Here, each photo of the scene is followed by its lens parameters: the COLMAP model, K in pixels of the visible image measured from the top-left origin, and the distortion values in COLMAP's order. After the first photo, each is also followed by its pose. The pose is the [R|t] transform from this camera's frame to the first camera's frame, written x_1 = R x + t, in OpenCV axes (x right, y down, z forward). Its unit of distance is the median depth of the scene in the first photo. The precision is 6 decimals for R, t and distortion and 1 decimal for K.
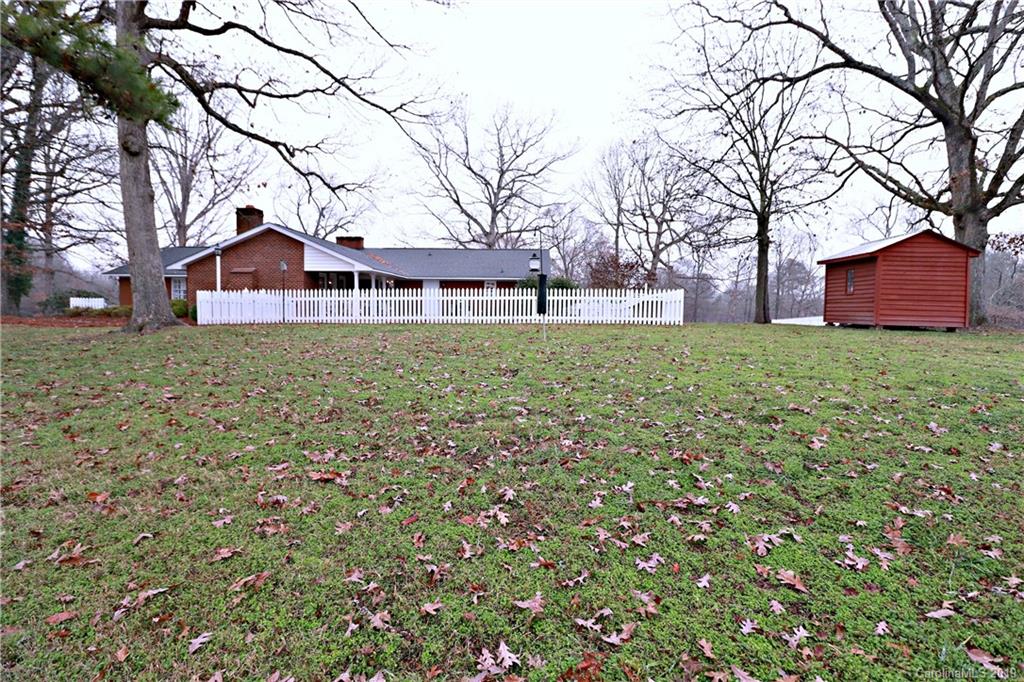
lens RADIAL K [[469.5, 0, 511.3], [0, 469.5, 338.4], [0, 0, 1]] dist [-0.015089, -0.000248]
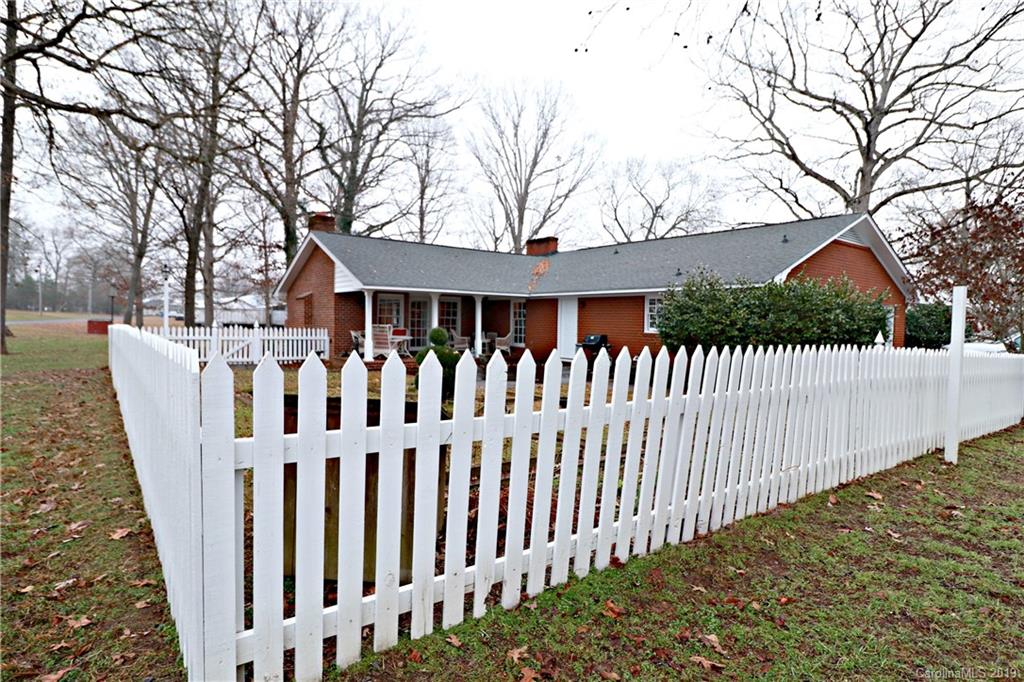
lens RADIAL K [[529.6, 0, 512.8], [0, 529.6, 342.7], [0, 0, 1]] dist [-0.011503, -0.001374]
pose [[0.644998, 0.028140, -0.763666, 0.168349], [-0.054845, 0.998449, -0.009531, -0.034853], [0.762213, 0.048030, 0.645542, 0.321113]]
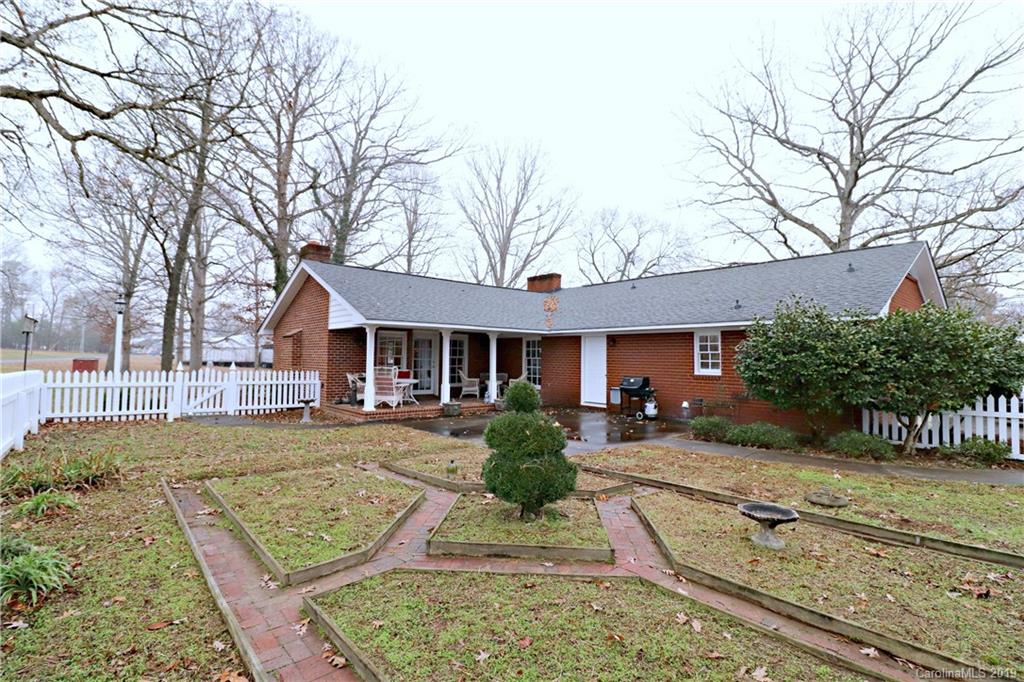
lens RADIAL K [[469.5, 0, 512.6], [0, 469.5, 338.2], [0, 0, 1]] dist [-0.015089, -0.000248]
pose [[0.691874, -0.035855, -0.721127, 0.084553], [-0.047031, 0.994407, -0.094566, -0.039637], [0.720485, 0.099343, 0.686318, 0.349931]]
